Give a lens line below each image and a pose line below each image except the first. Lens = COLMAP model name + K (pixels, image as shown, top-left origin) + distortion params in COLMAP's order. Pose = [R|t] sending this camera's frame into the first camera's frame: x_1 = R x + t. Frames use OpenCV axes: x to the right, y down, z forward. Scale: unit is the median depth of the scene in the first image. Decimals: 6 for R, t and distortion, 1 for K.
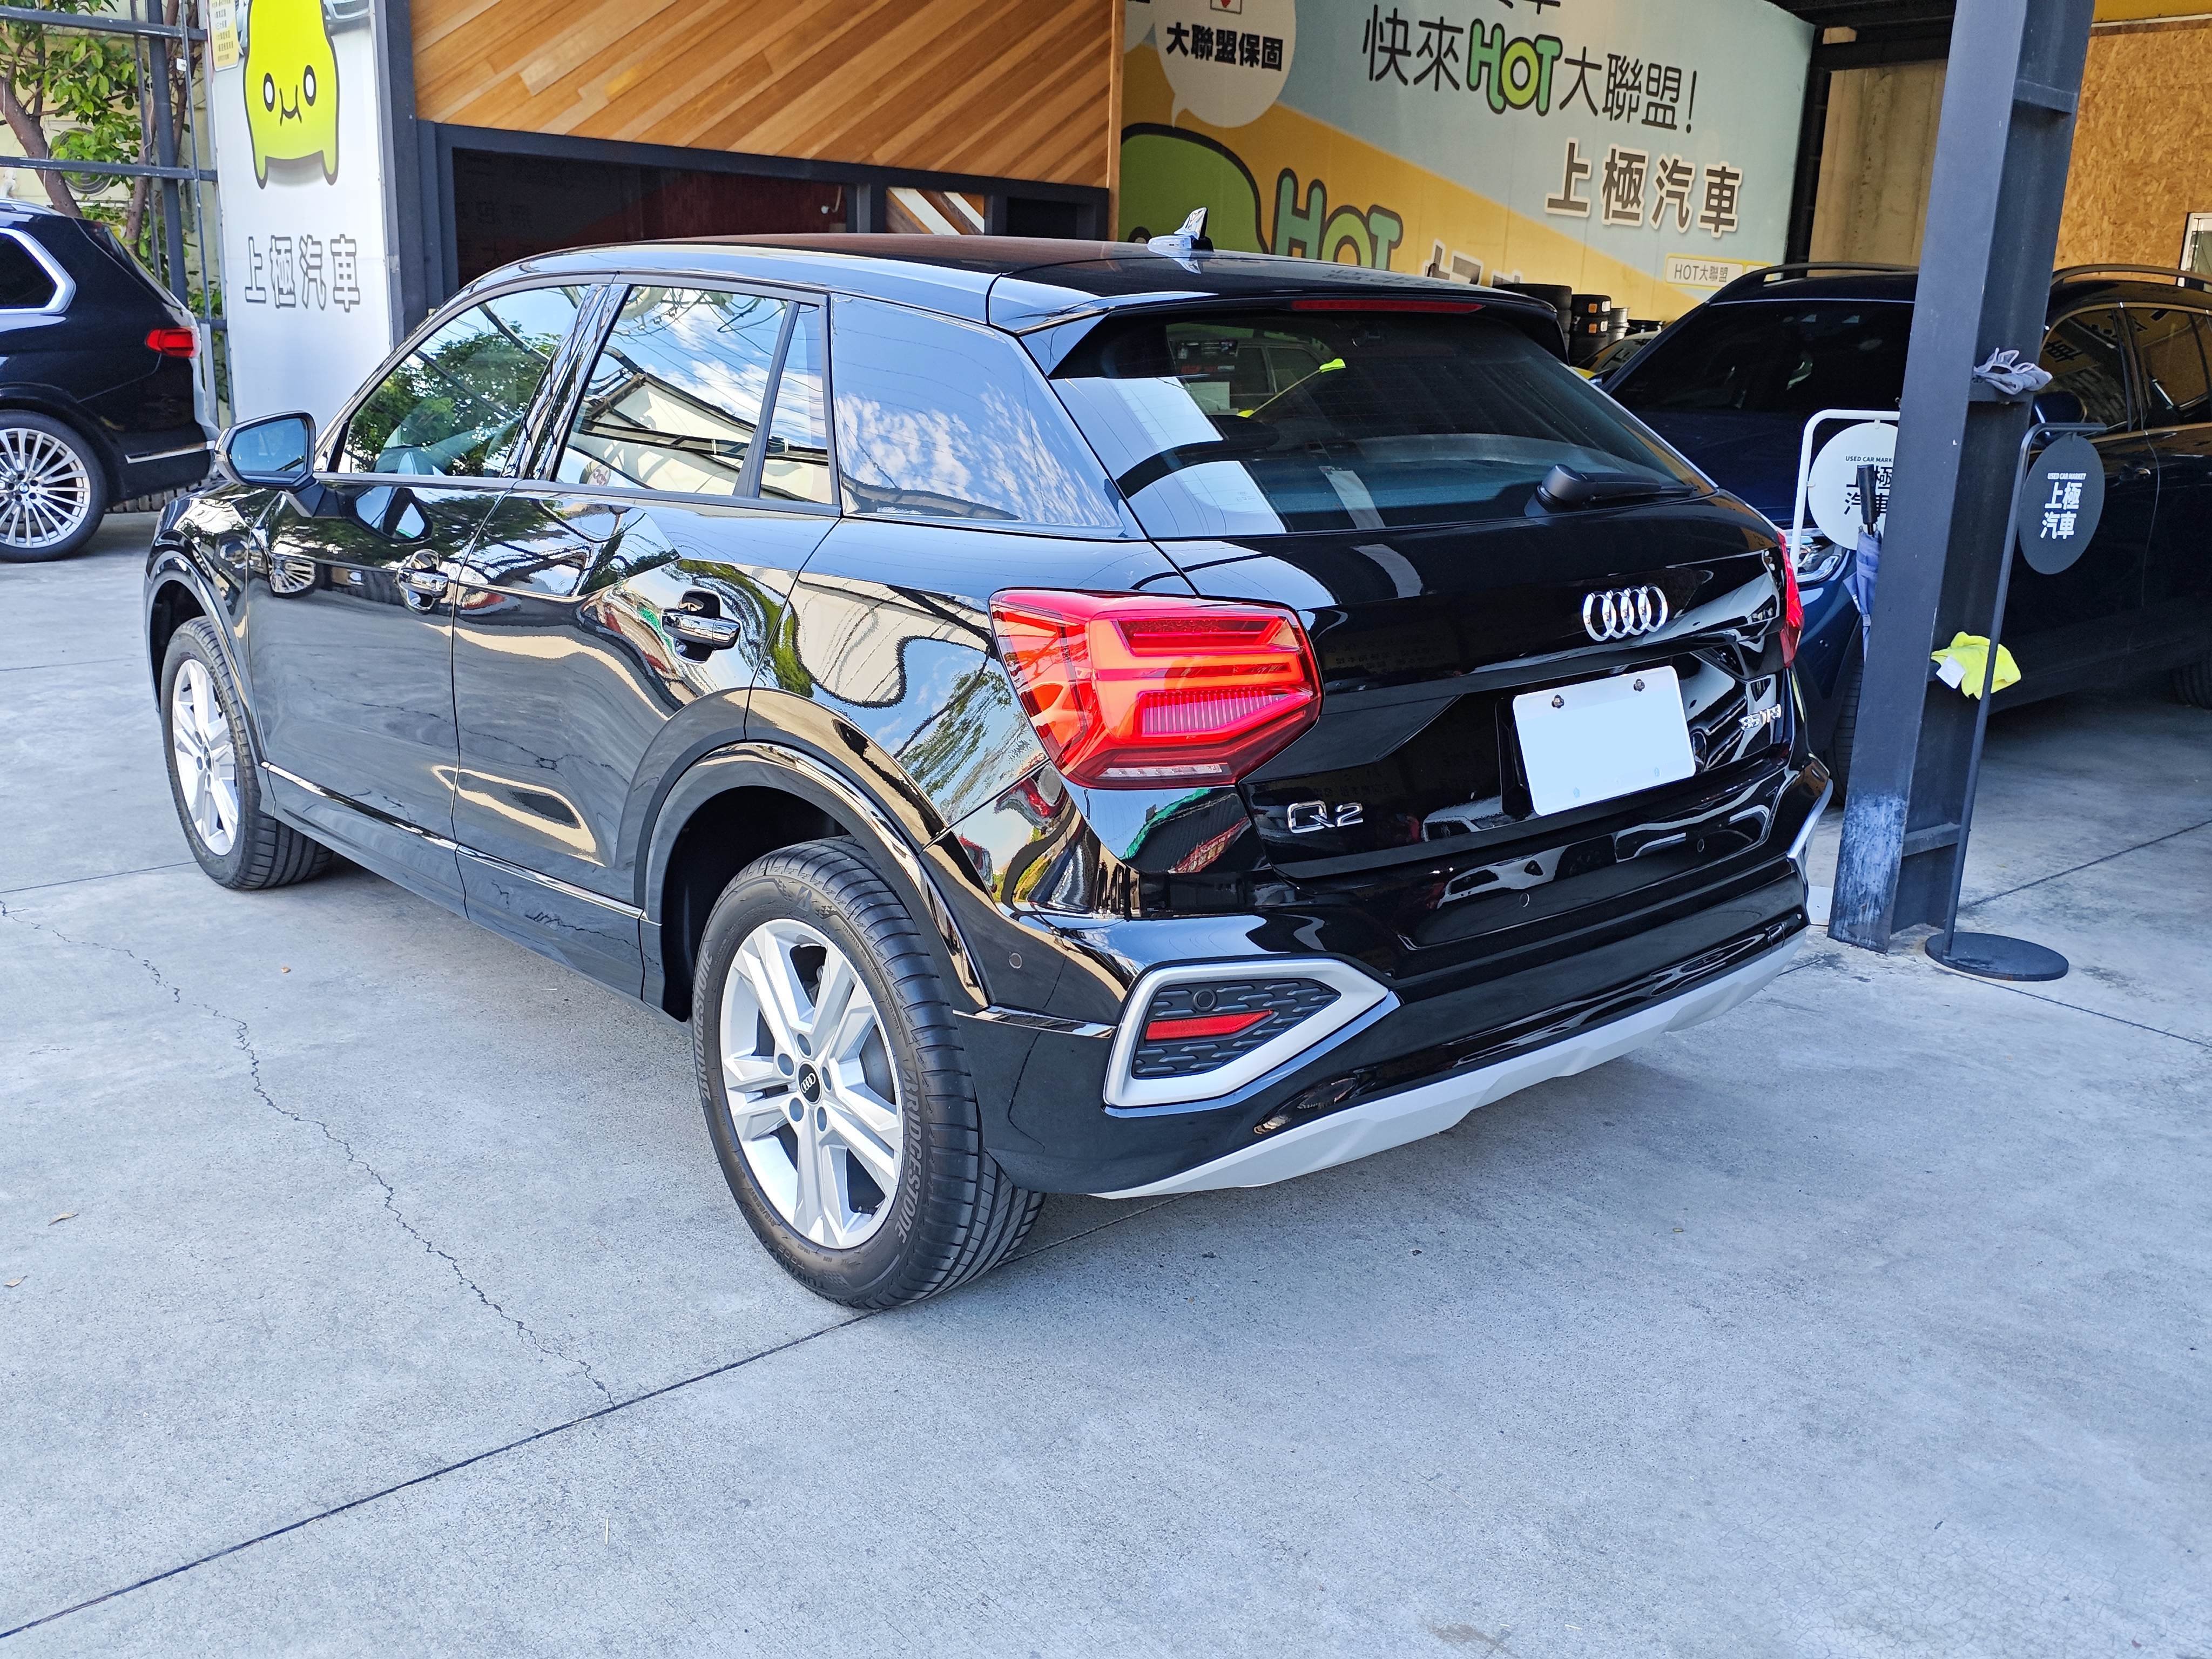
lens RADIAL K [[1783.4, 0, 1107.8], [0, 1783.4, 819.4], [0, 0, 1]] dist [0.013309, 0.007901]
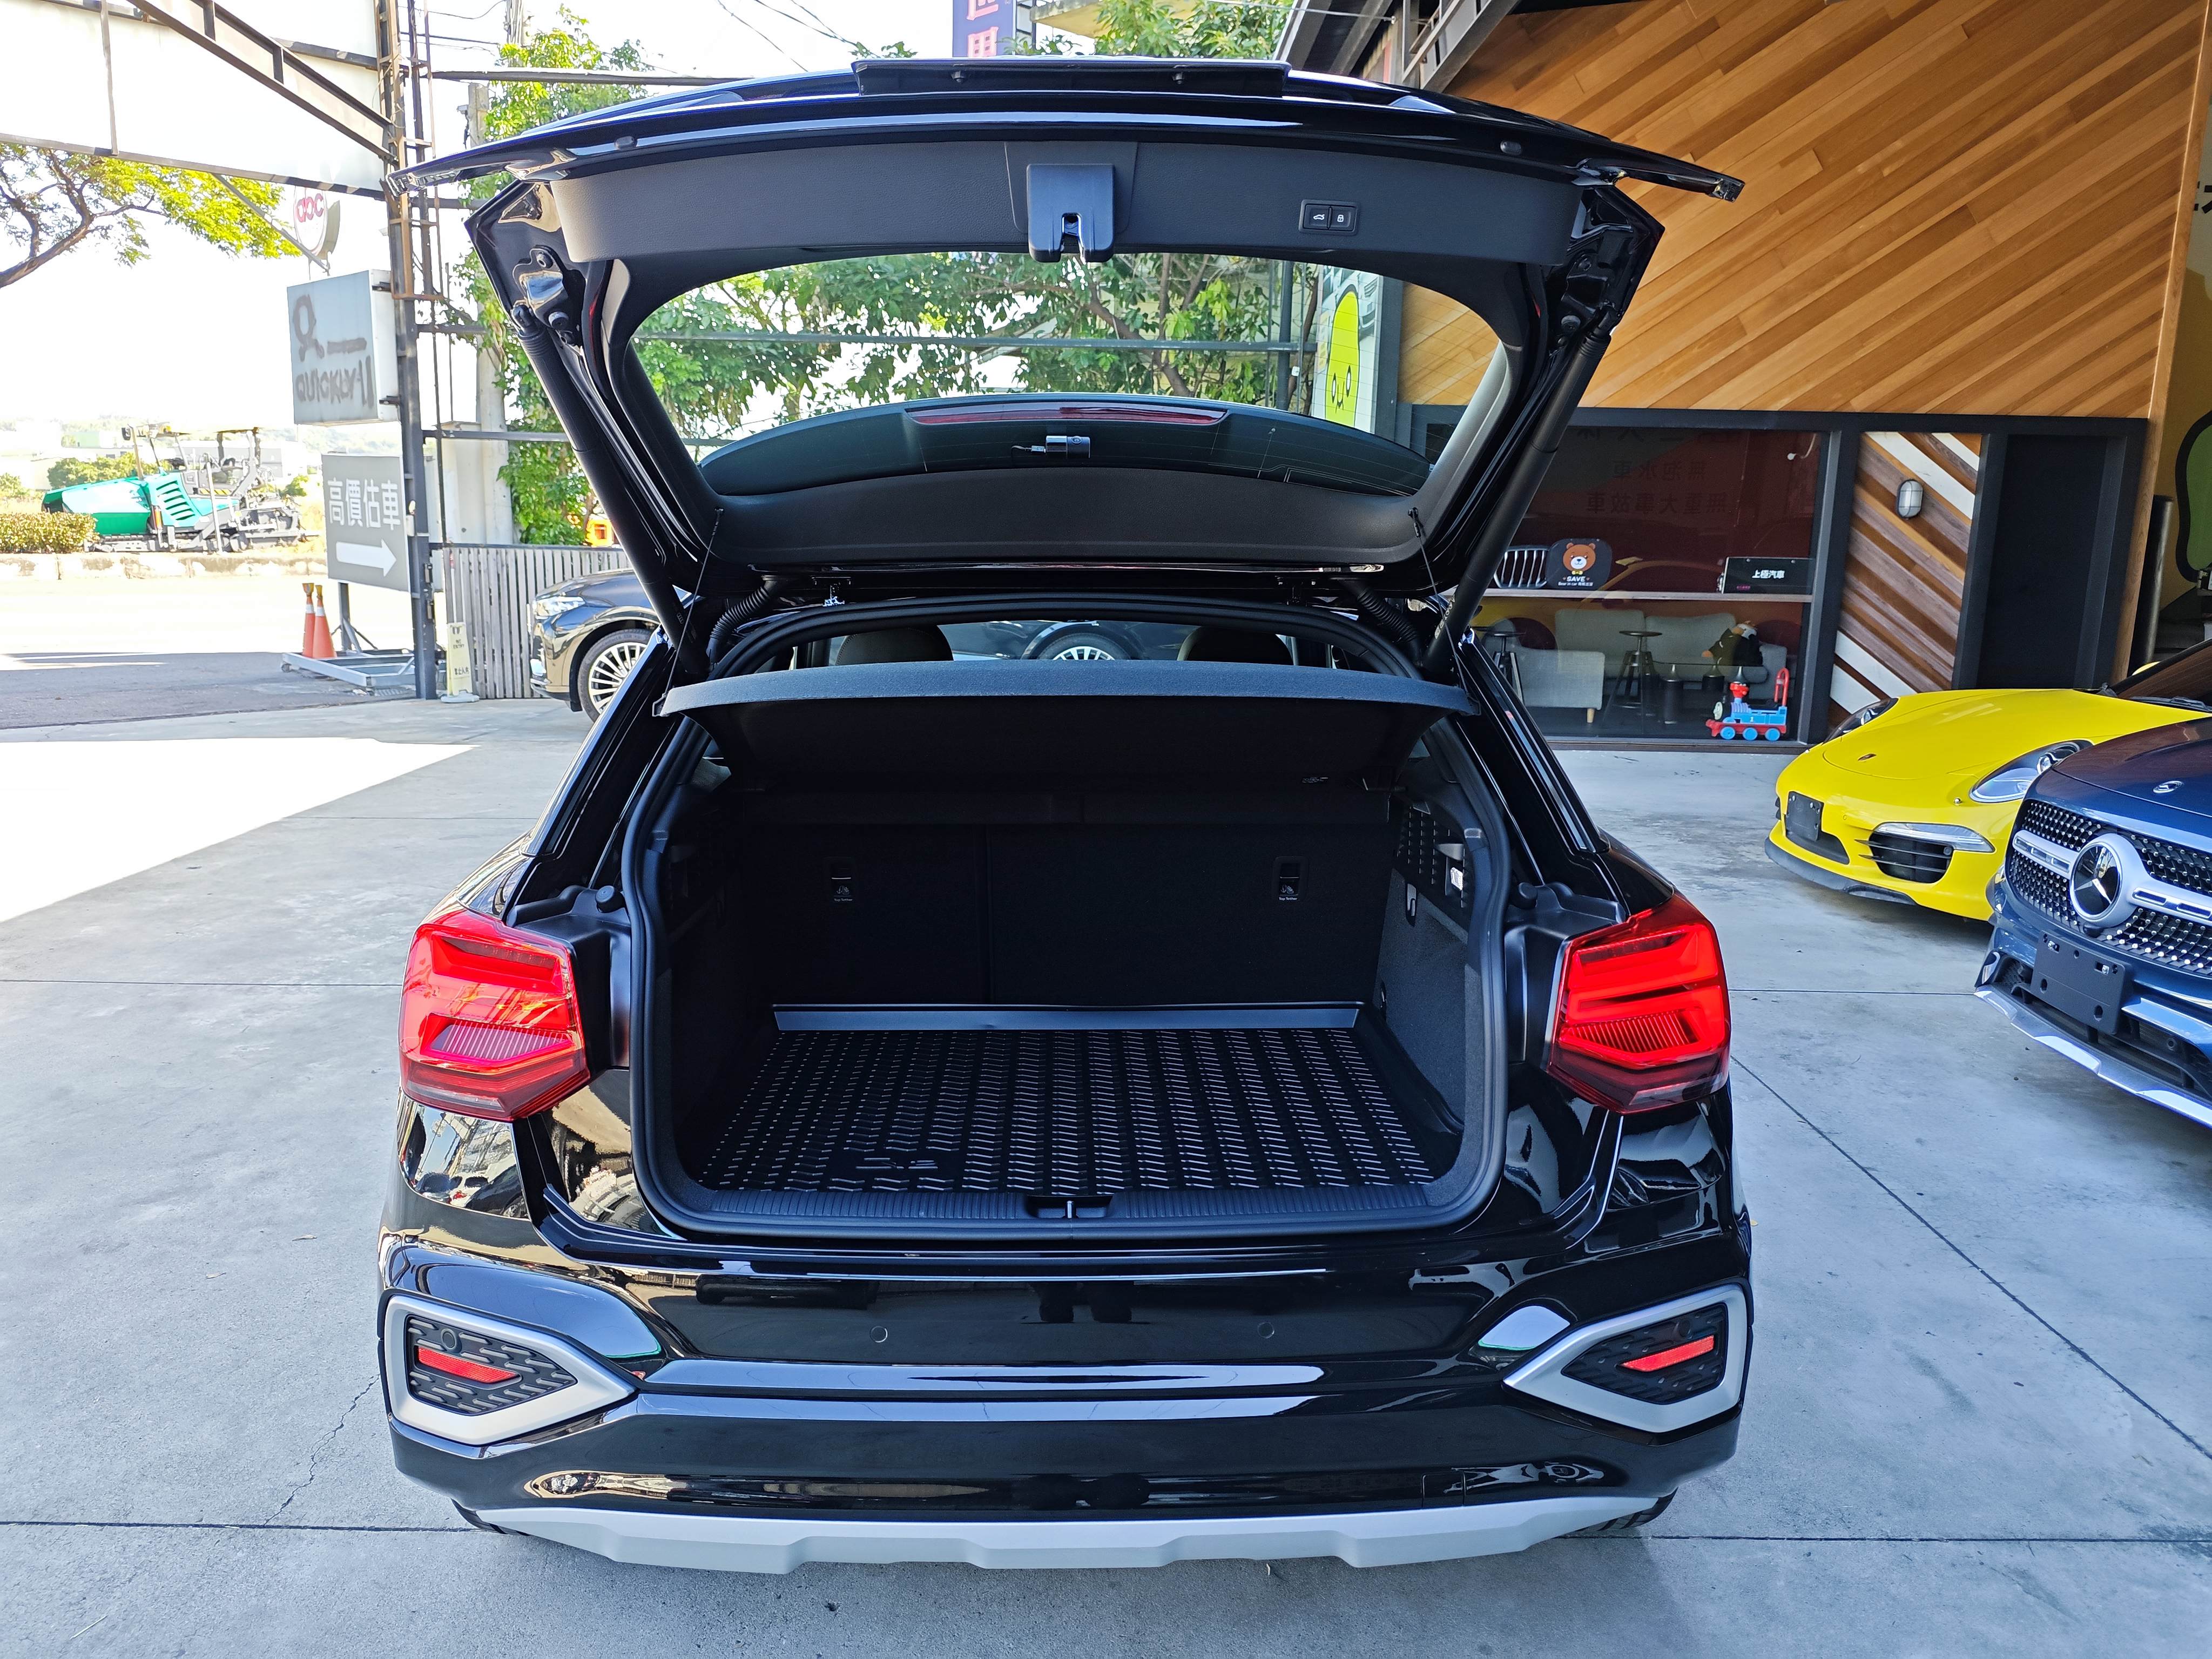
lens RADIAL K [[1571.3, 0, 1107.6], [0, 1571.3, 837.9], [0, 0, 1]] dist [0.001614, -0.010257]
pose [[0.777490, 0.108044, -0.619545, 0.122036], [-0.161854, 0.986324, -0.031109, -0.030022], [0.607711, 0.124463, 0.784344, 0.070442]]
